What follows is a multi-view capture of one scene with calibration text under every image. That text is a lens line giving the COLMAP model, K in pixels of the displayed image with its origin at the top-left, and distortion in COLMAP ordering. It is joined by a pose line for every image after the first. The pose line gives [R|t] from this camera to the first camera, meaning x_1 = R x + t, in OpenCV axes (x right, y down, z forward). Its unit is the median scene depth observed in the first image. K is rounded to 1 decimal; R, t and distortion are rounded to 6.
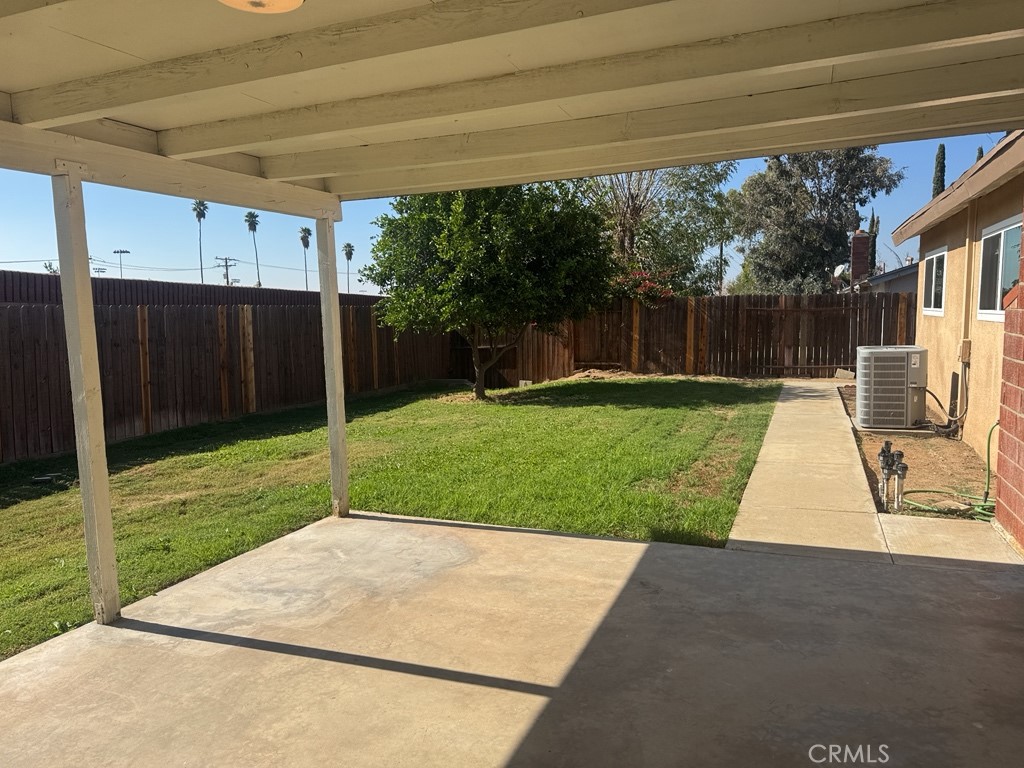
lens RADIAL K [[718.5, 0, 513.5], [0, 718.5, 388.1], [0, 0, 1]] dist [0.083383, -0.107807]
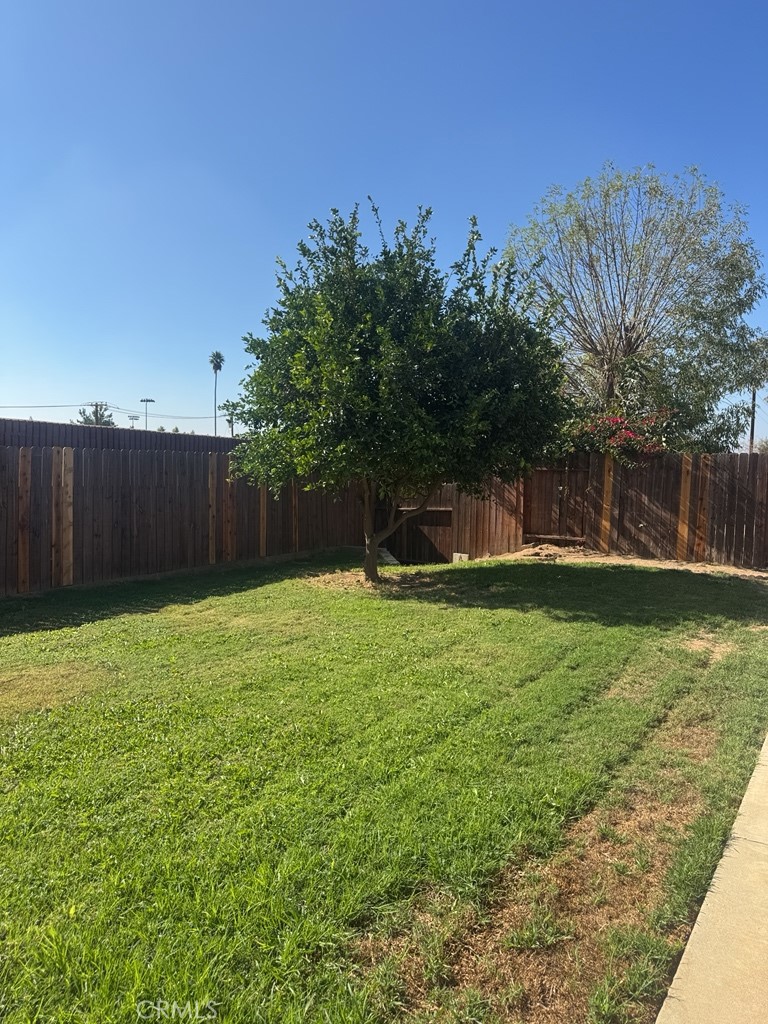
lens RADIAL K [[718.5, 0, 380.2], [0, 718.5, 512.1], [0, 0, 1]] dist [0.083383, -0.107807]
pose [[0.979959, 0.041991, -0.194724, 0.094228], [-0.049792, 0.998134, -0.035337, -0.027231], [0.192877, 0.044324, 0.980221, 0.240311]]
